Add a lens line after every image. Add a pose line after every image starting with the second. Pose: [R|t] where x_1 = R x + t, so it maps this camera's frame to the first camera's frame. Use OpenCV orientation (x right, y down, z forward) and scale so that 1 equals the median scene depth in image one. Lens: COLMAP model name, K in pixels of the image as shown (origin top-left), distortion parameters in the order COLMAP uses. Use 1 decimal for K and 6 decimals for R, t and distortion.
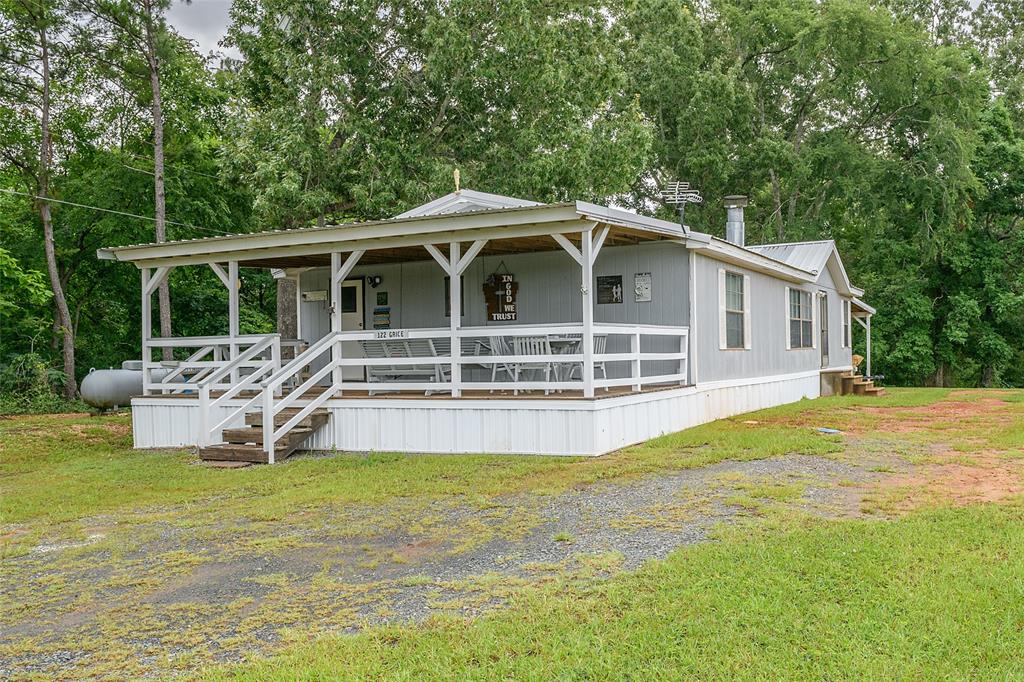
lens RADIAL K [[1062.7, 0, 504.2], [0, 1062.7, 371.9], [0, 0, 1]] dist [-0.005485, 0.000000]
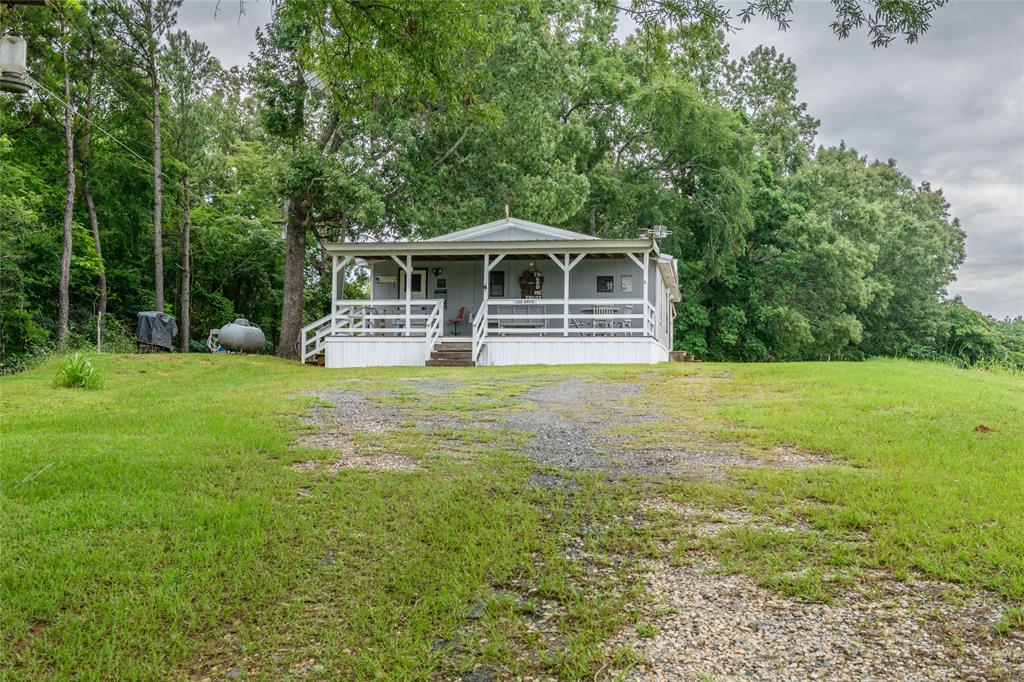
lens RADIAL K [[1107.7, 0, 512.9], [0, 1107.7, 343.1], [0, 0, 1]] dist [0.003382, 0.000000]
pose [[0.968014, 0.036643, 0.248205, -0.192843], [-0.028580, 0.998943, -0.036013, 0.034028], [-0.249262, 0.027768, 0.968038, -0.270319]]
